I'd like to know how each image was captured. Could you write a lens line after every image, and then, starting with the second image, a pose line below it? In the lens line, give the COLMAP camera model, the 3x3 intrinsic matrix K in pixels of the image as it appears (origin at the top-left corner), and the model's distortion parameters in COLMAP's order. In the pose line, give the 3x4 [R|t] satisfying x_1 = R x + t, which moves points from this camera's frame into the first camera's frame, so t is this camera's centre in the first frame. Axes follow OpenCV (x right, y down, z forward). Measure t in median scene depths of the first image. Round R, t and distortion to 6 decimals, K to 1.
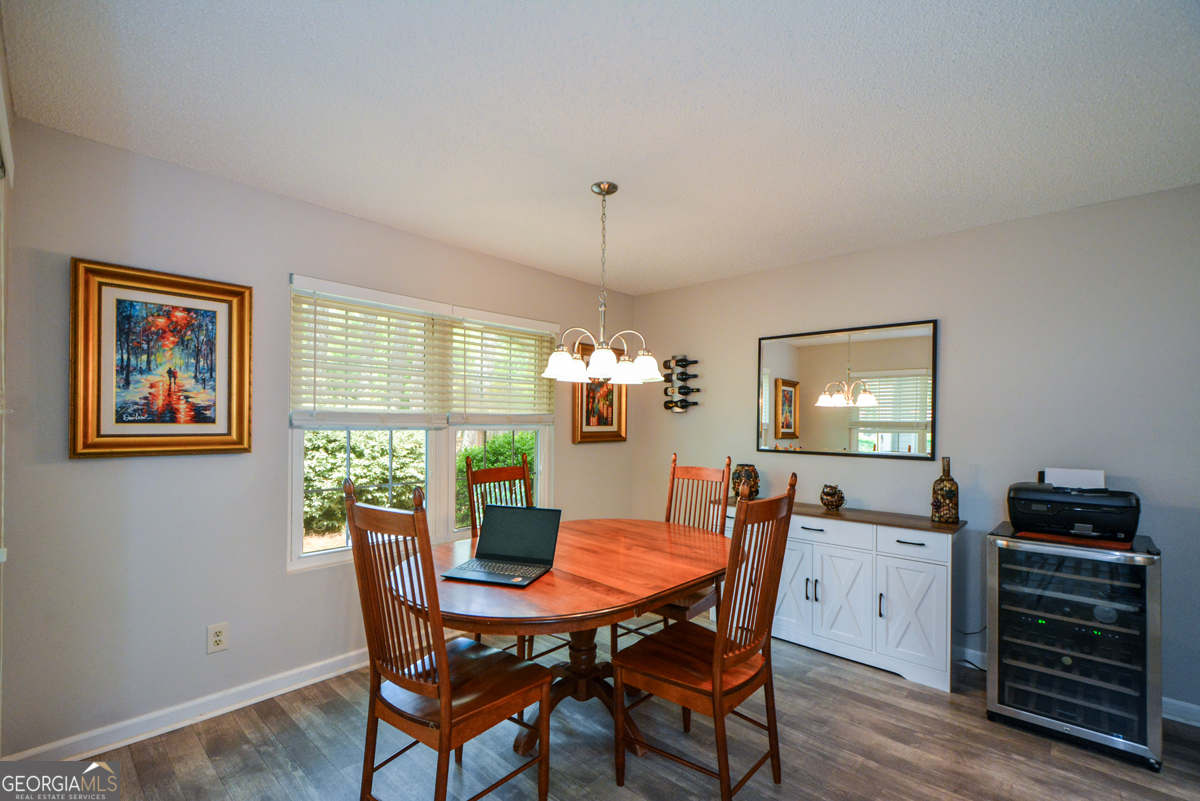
lens RADIAL K [[525.1, 0, 612.0], [0, 525.1, 415.6], [0, 0, 1]] dist [0.007185, -0.001958]
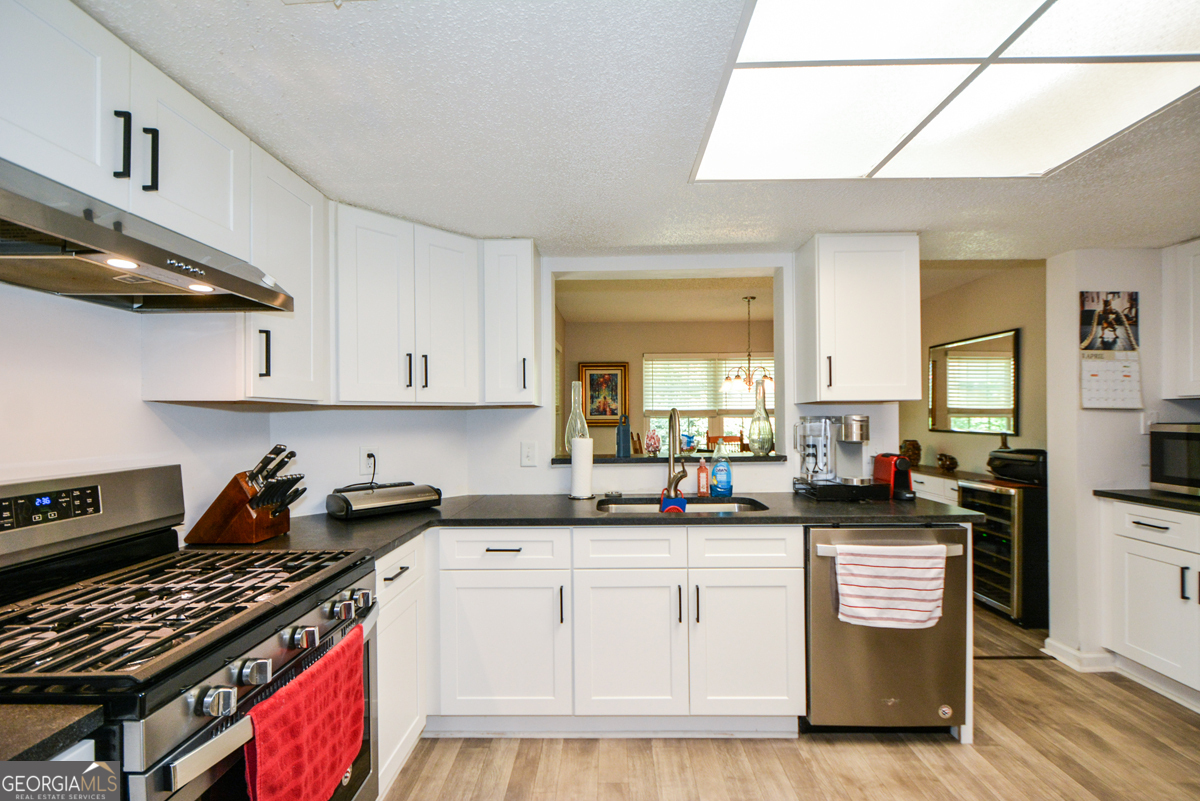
lens RADIAL K [[525.1, 0, 603.8], [0, 525.1, 425.8], [0, 0, 1]] dist [0.007185, -0.001958]
pose [[0.667653, 0.001727, -0.744471, 0.947777], [0.019561, 0.999611, 0.019861, 0.011207], [0.744216, -0.027823, 0.667359, -0.670052]]
